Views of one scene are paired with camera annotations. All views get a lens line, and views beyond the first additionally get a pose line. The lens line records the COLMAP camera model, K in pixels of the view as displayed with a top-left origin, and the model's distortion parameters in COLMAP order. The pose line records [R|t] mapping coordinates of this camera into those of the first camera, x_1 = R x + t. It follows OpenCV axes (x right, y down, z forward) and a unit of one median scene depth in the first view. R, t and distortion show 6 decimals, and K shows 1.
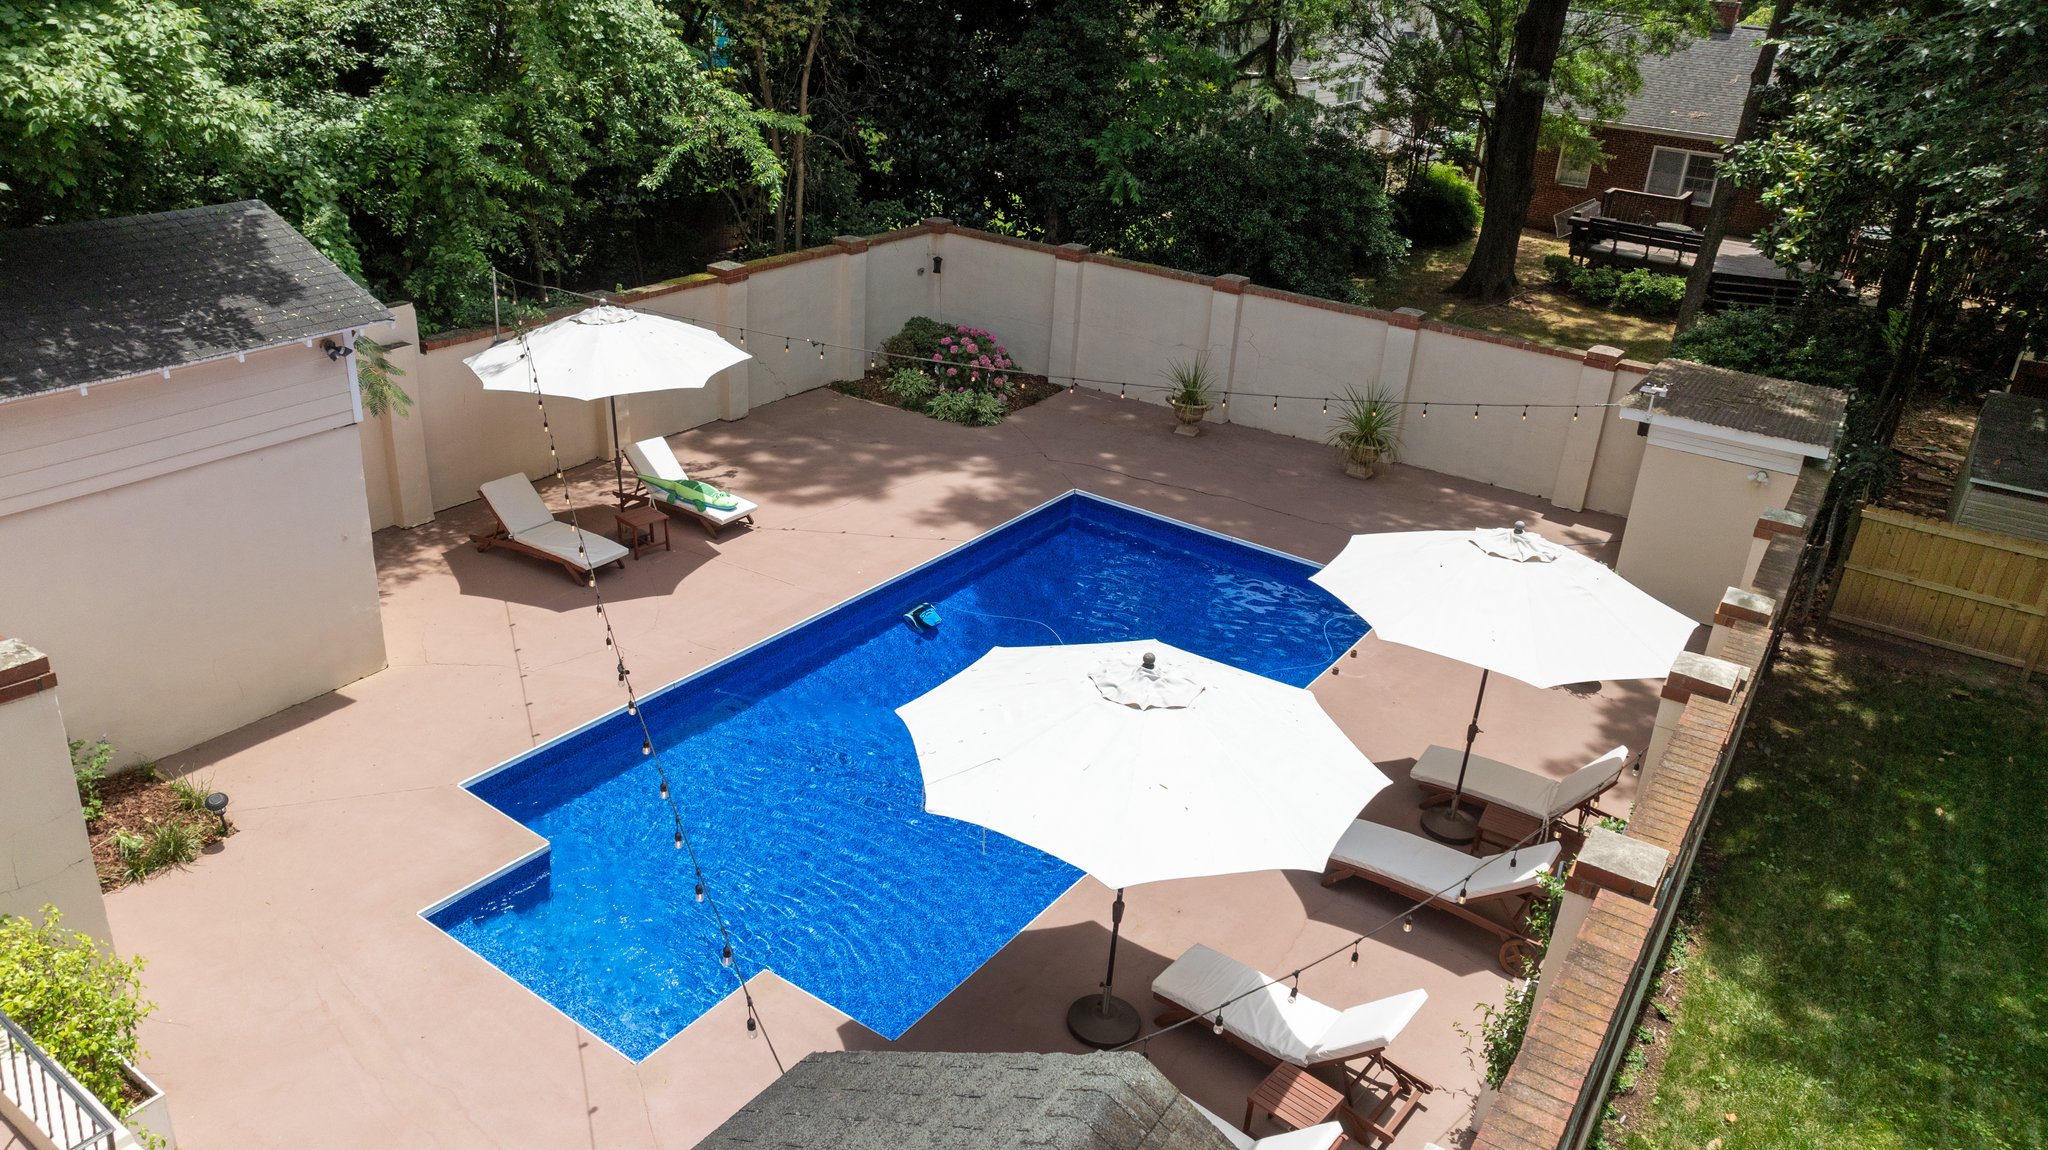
lens RADIAL K [[1435.5, 0, 1015.3], [0, 1435.5, 574.9], [0, 0, 1]] dist [-0.025882, 0.012213]
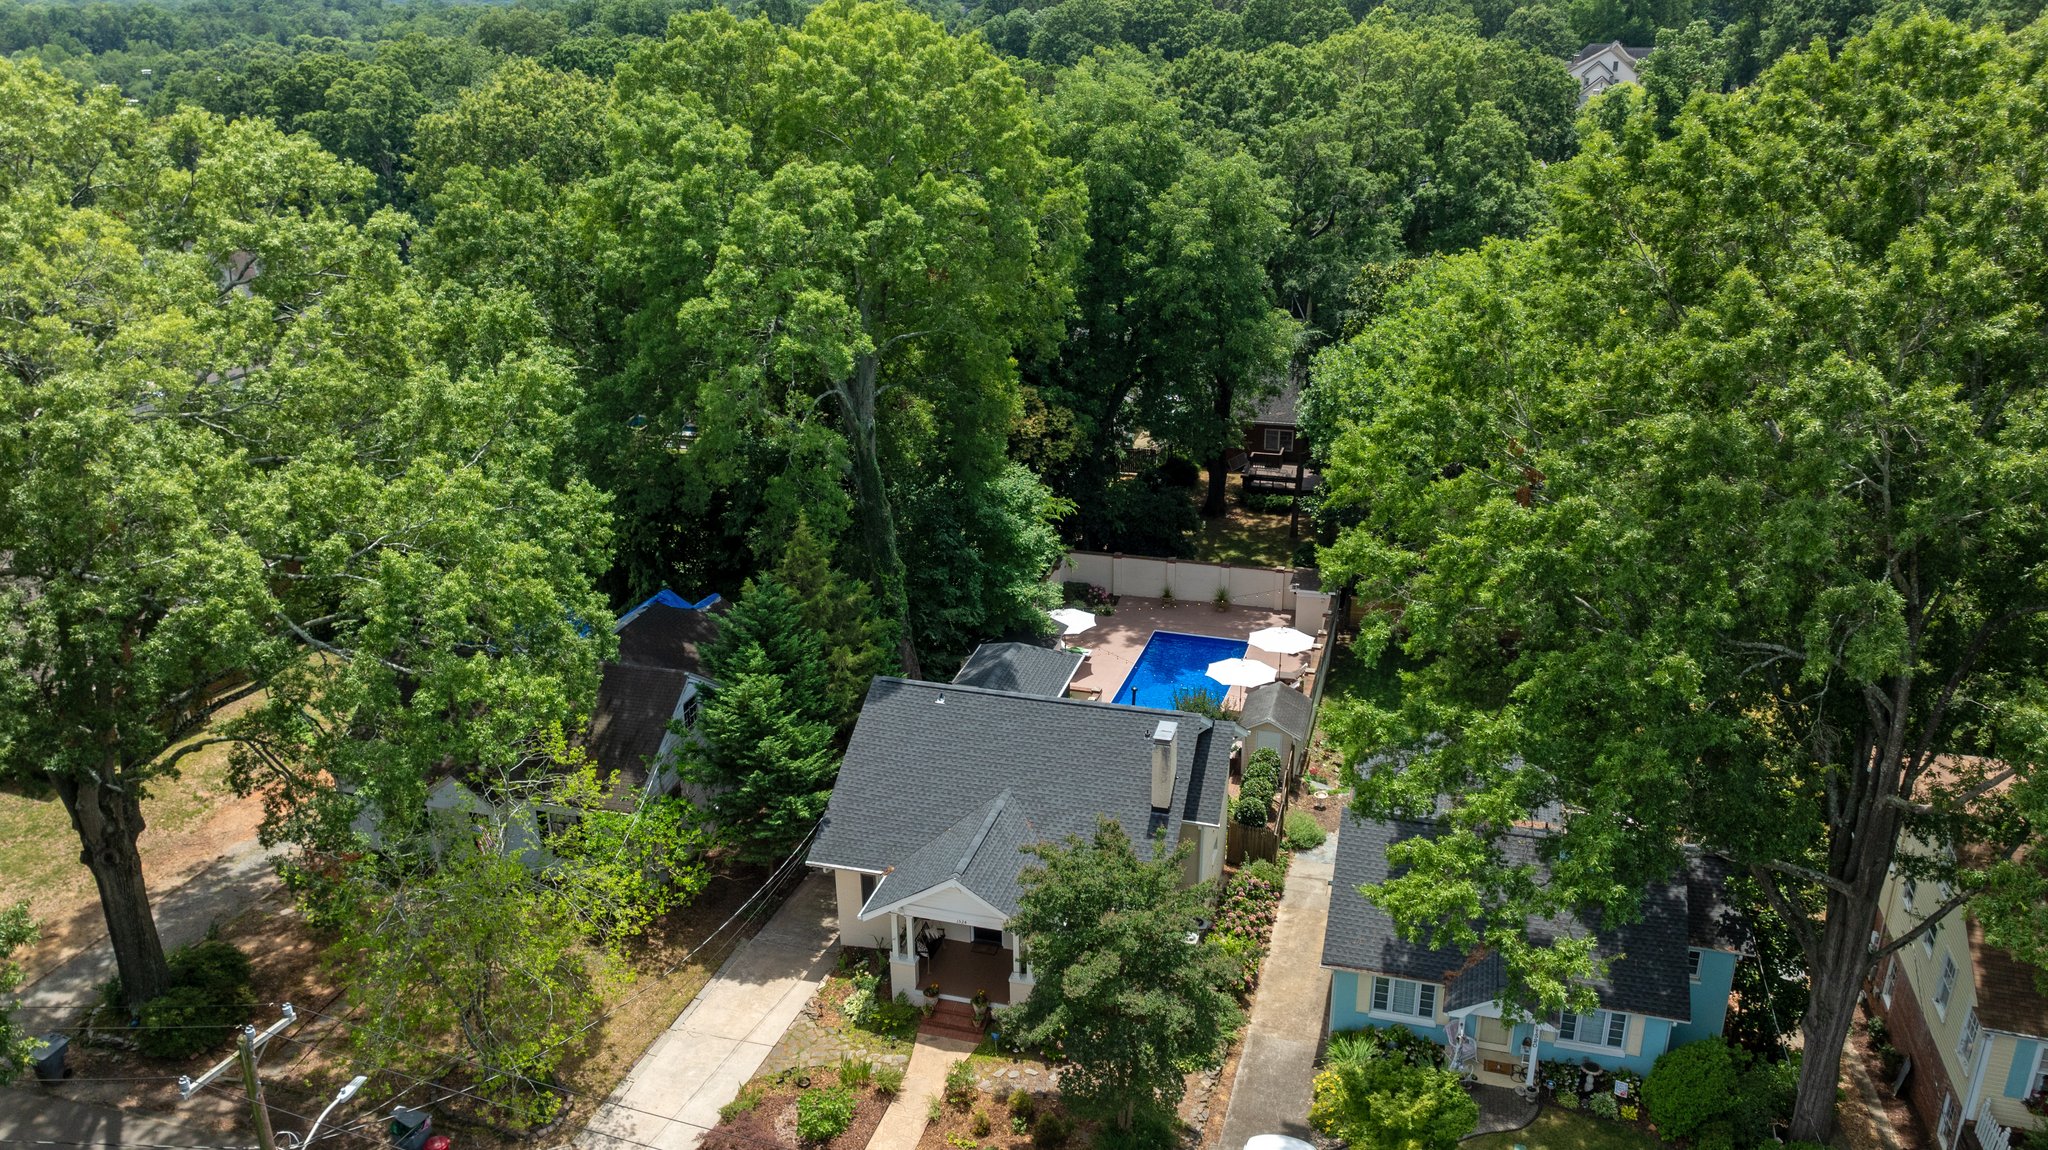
lens RADIAL K [[1536.0, 0, 1023.0], [0, 1536.0, 560.8], [0, 0, 1]] dist [-0.022338, 0.011814]
pose [[0.952698, -0.168917, 0.252652, -1.144799], [0.184118, 0.982184, -0.037606, -0.136067], [-0.241799, 0.082345, 0.966826, -2.510277]]
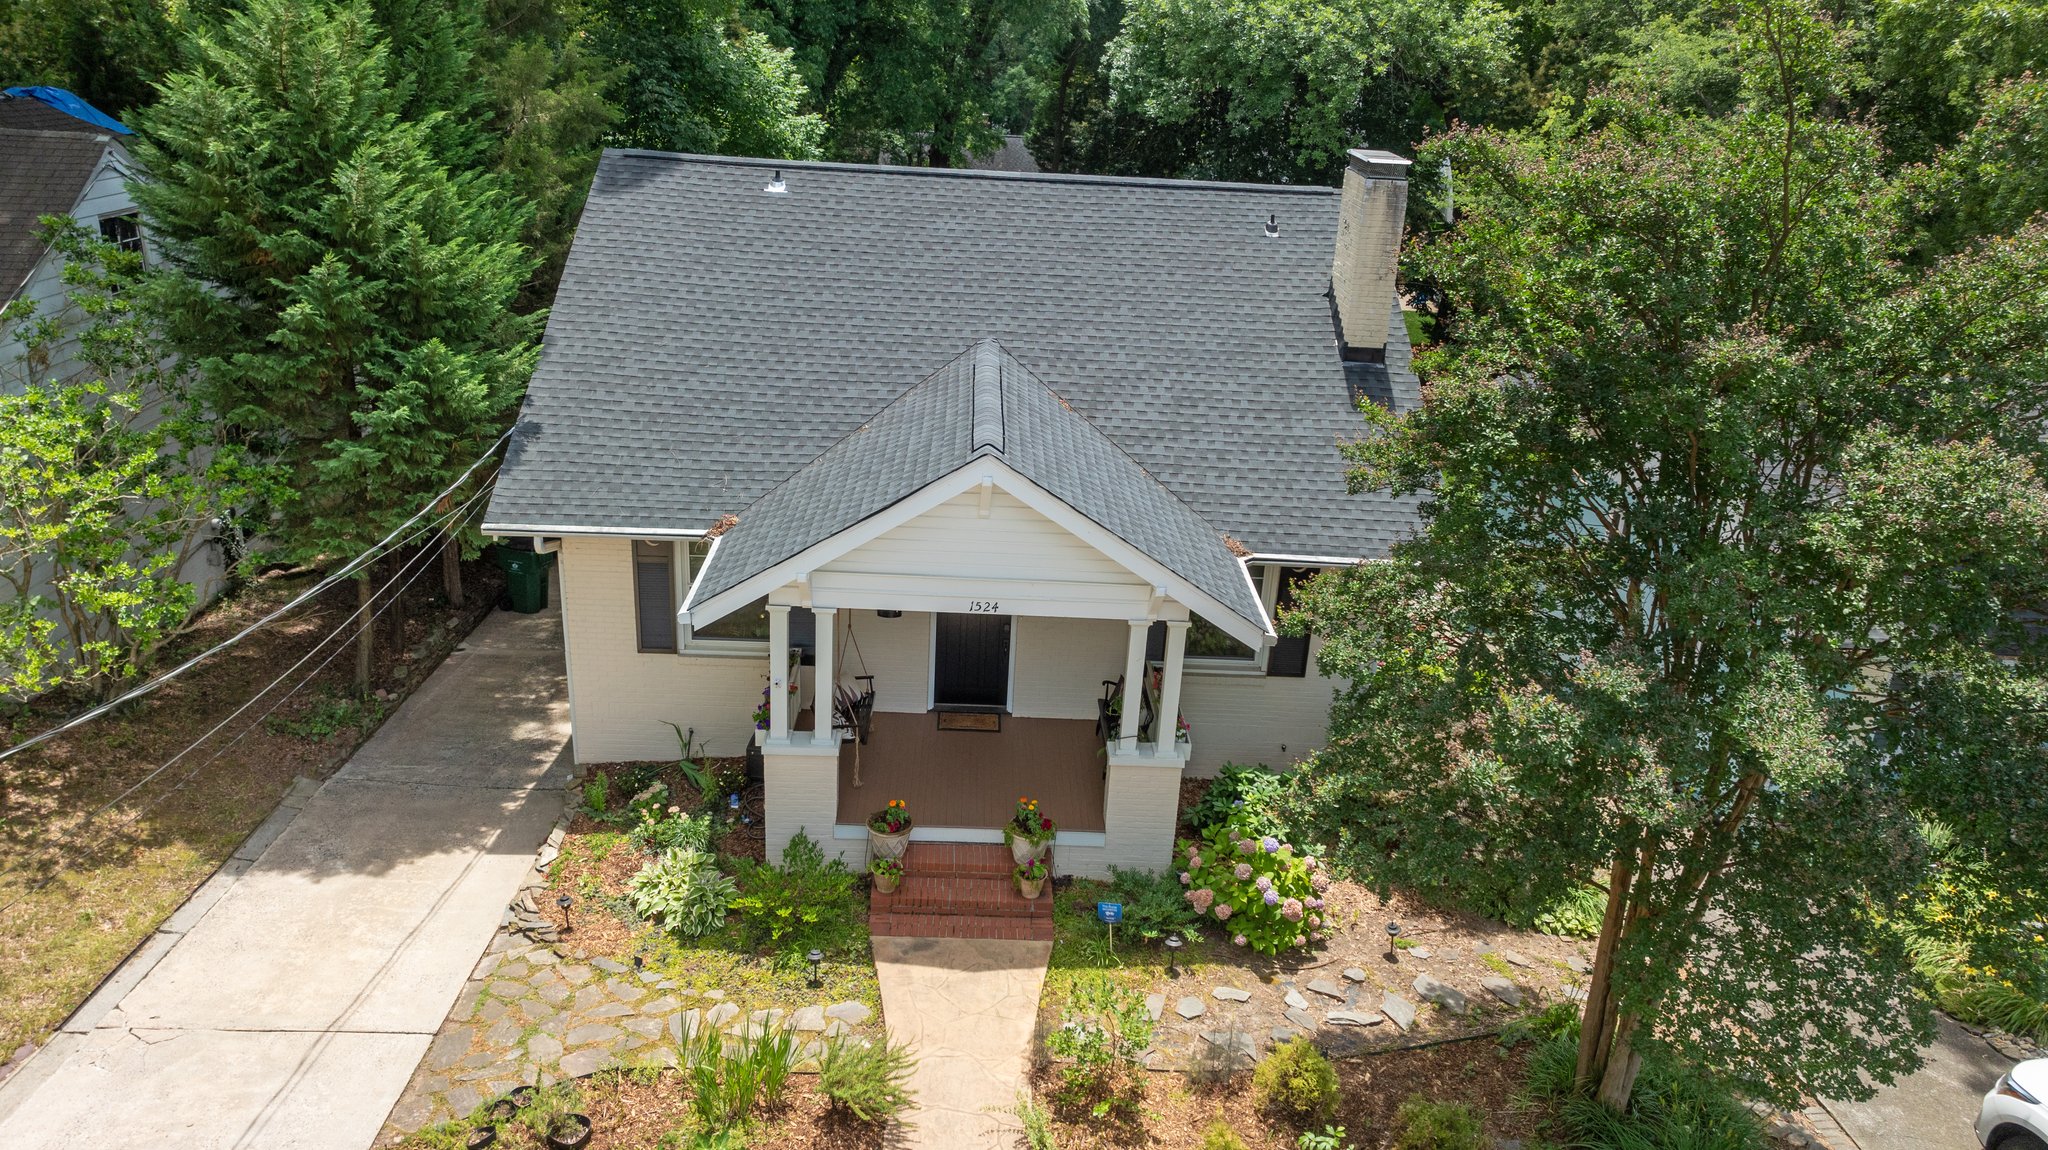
lens RADIAL K [[1435.5, 0, 1016.3], [0, 1435.5, 582.4], [0, 0, 1]] dist [-0.025882, 0.012213]
pose [[0.825470, -0.222706, 0.518654, -1.123443], [0.235404, 0.970978, 0.042271, 0.197403], [-0.513015, 0.087200, 0.853939, -1.108035]]
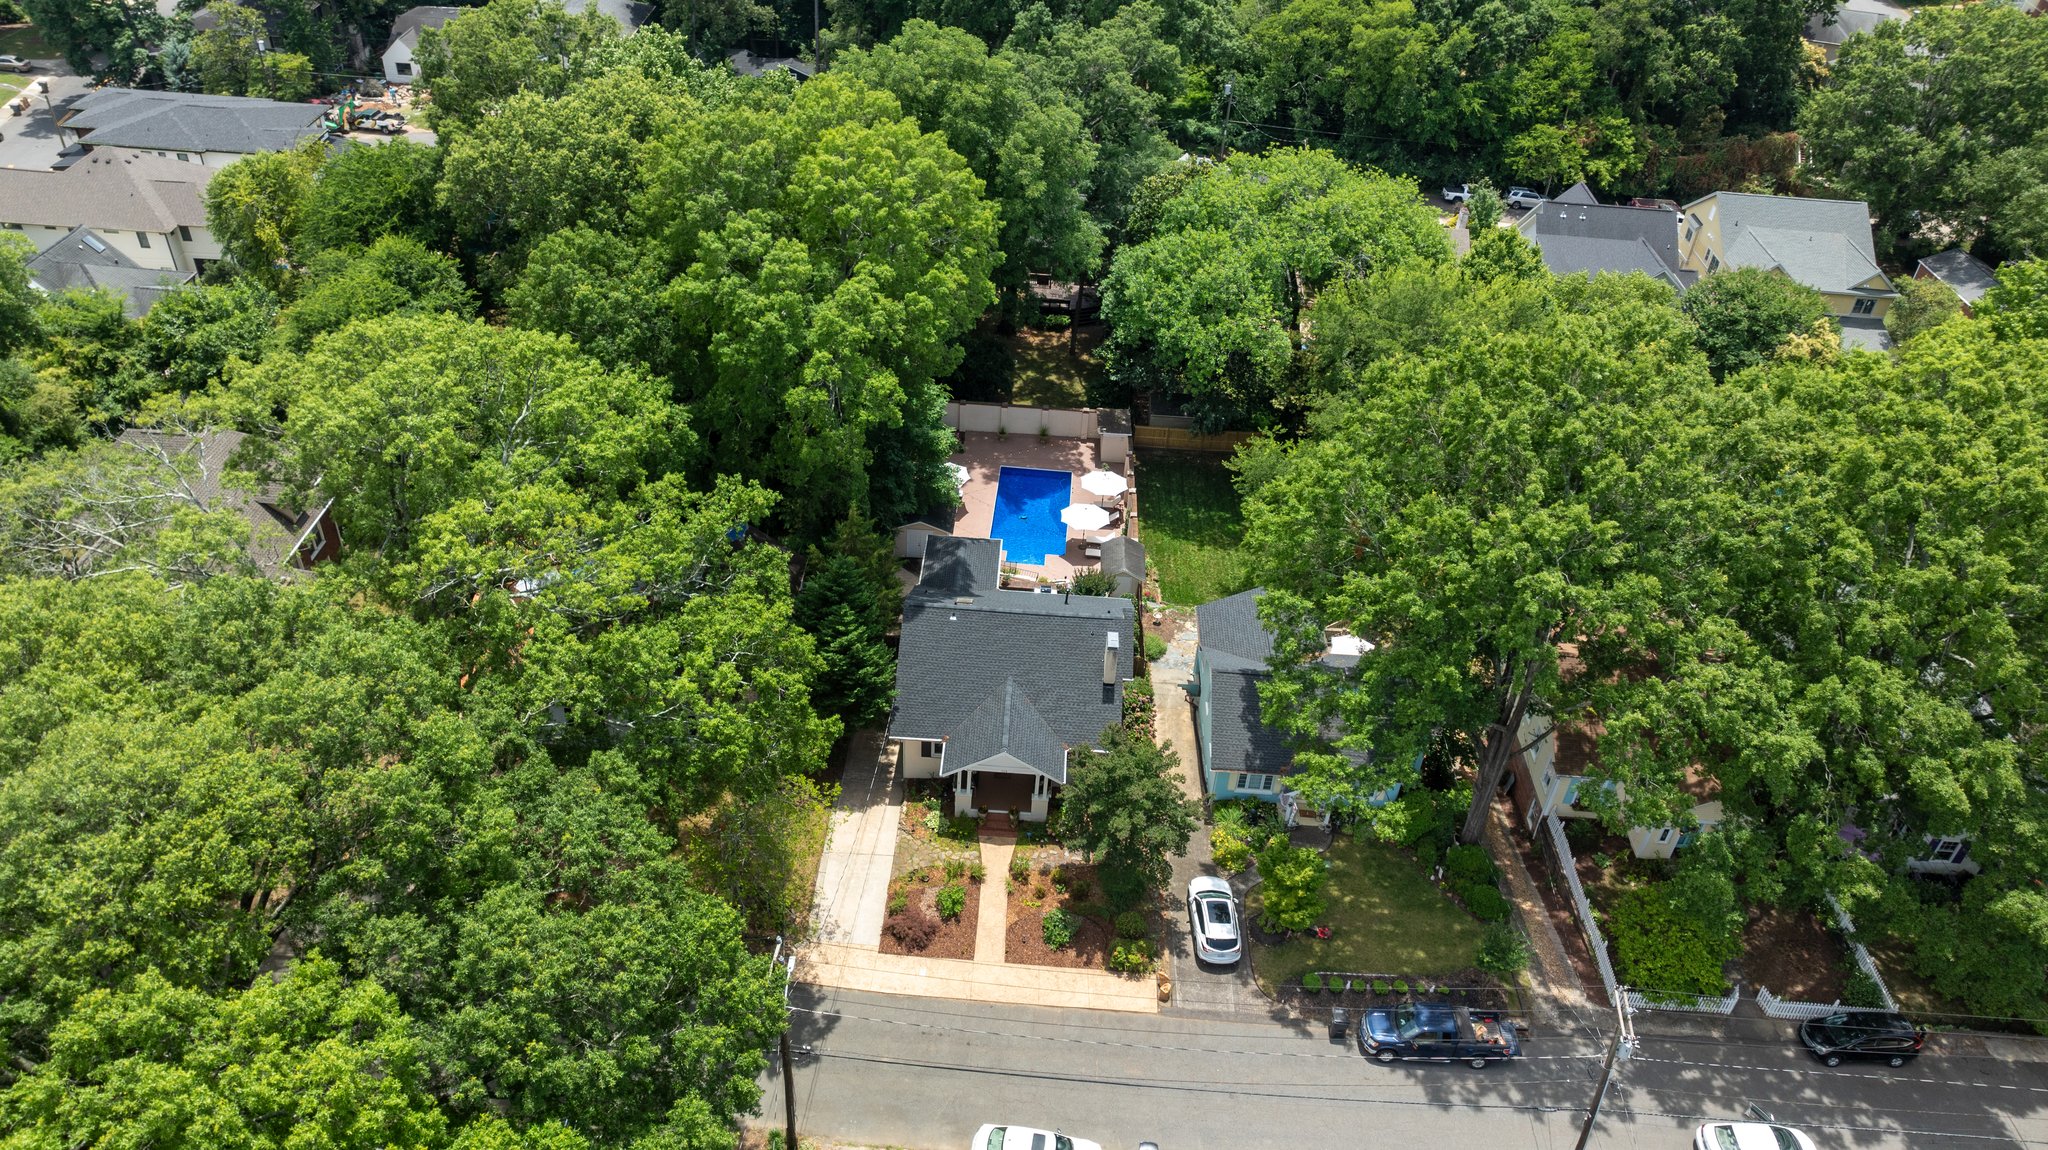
lens RADIAL K [[1435.5, 0, 1024.2], [0, 1435.5, 578.0], [0, 0, 1]] dist [-0.025882, 0.012213]
pose [[0.857251, -0.318463, 0.404601, -1.859384], [0.212501, 0.934565, 0.285361, -1.005903], [-0.469003, -0.158648, 0.868831, -3.132393]]
